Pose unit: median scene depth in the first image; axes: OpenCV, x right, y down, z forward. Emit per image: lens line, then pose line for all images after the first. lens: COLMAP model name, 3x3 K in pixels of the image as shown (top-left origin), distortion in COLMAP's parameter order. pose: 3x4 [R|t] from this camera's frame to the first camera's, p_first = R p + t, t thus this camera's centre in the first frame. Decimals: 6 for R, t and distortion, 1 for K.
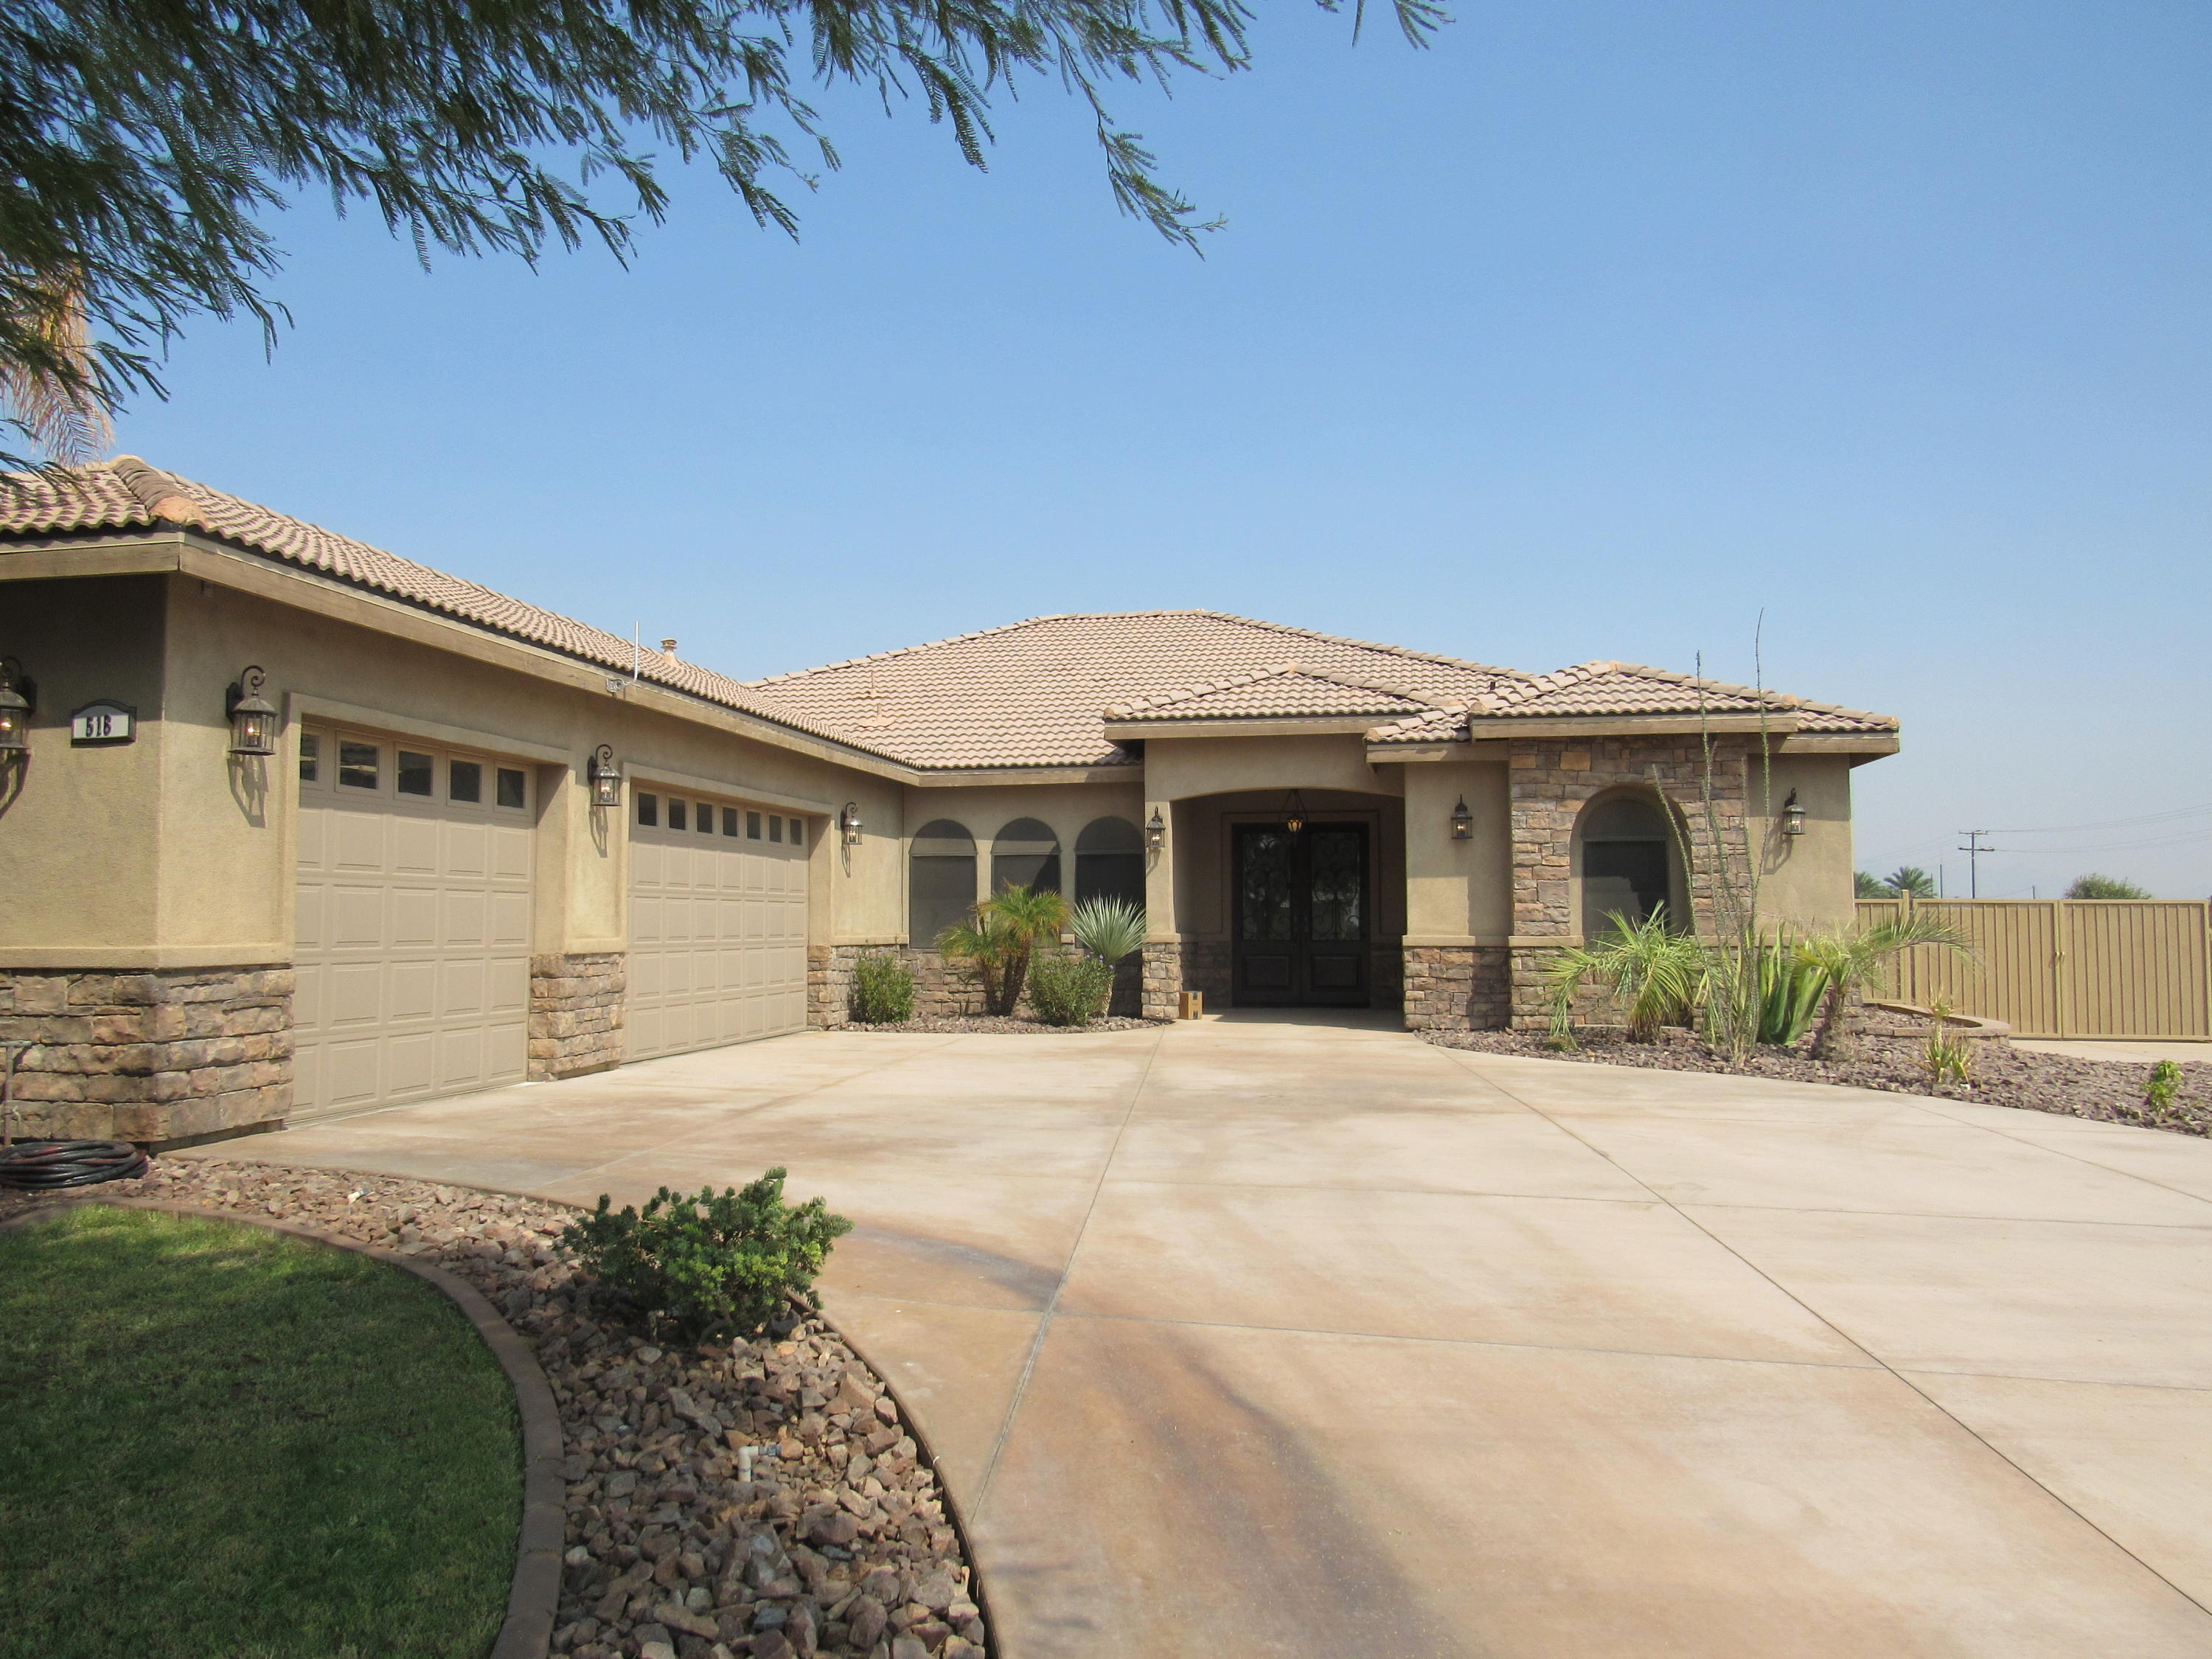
lens RADIAL K [[1584.4, 0, 1106.0], [0, 1584.4, 829.5], [0, 0, 1]] dist [-0.025199, -0.001935]
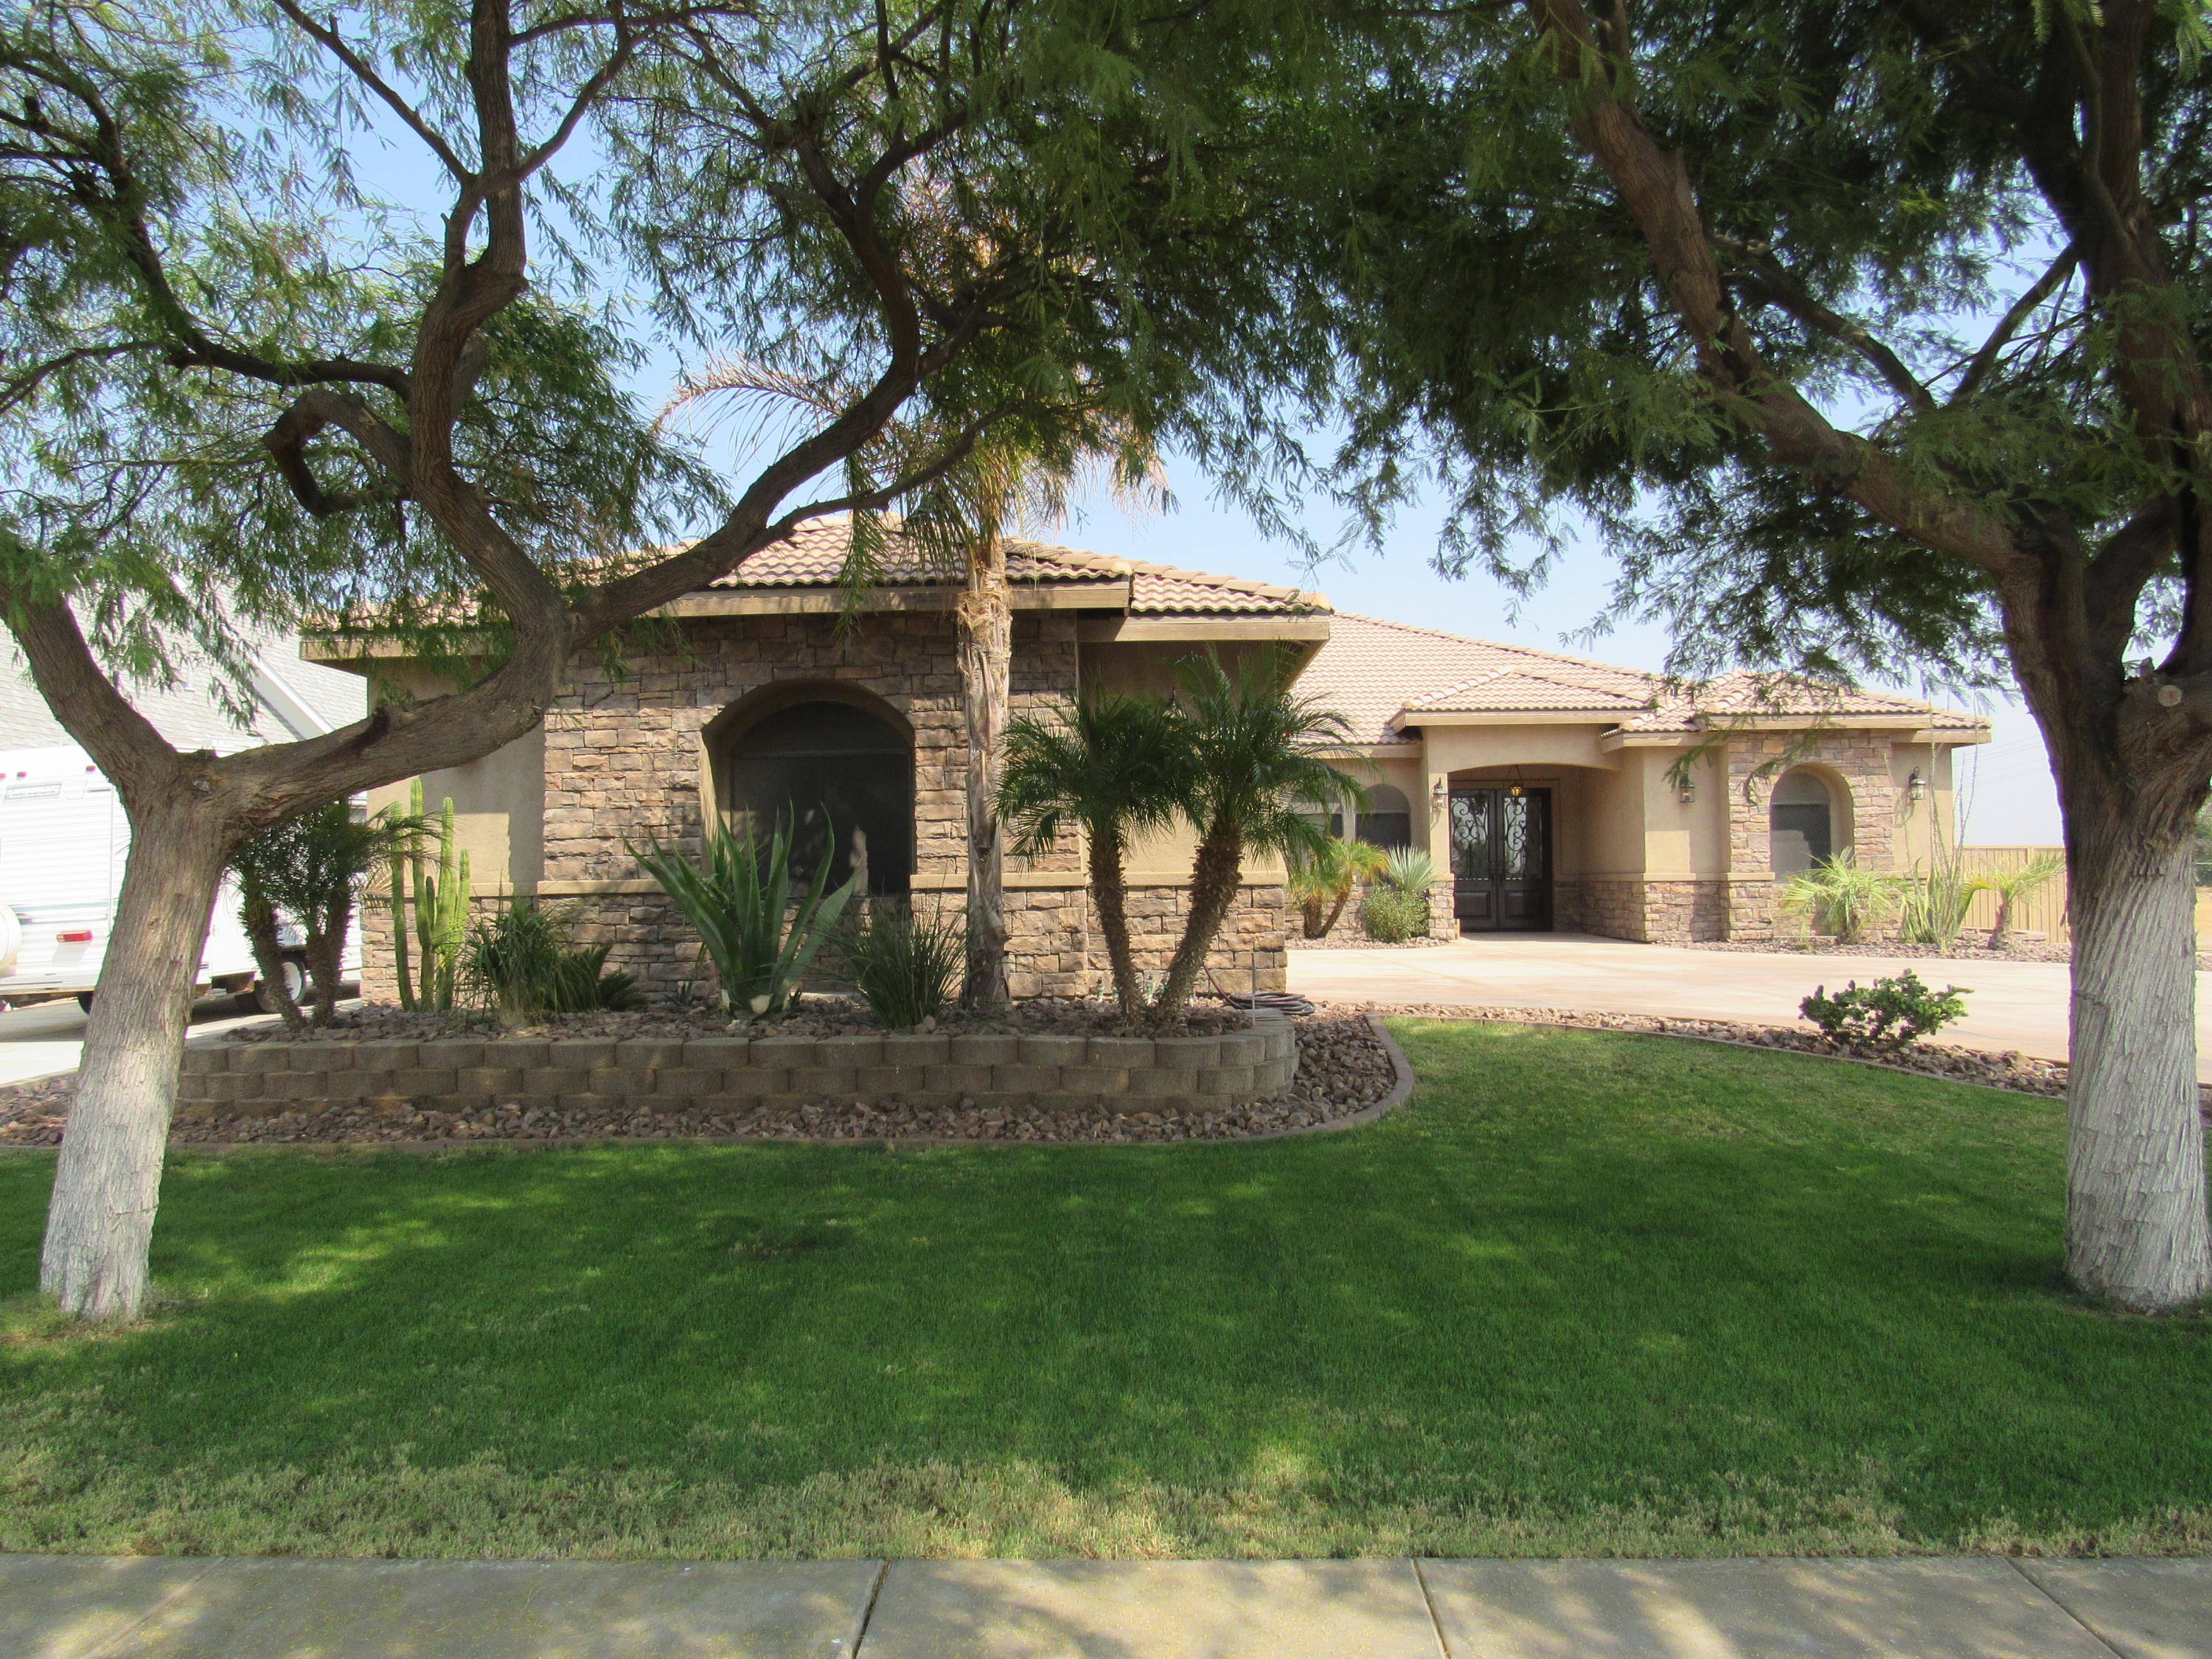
lens RADIAL K [[1584.4, 0, 1106.0], [0, 1584.4, 829.5], [0, 0, 1]] dist [-0.025199, -0.001935]
pose [[0.986823, -0.001055, 0.161800, -0.502133], [-0.003116, 0.999669, 0.025525, -0.004138], [-0.161774, -0.025693, 0.986493, -0.273219]]
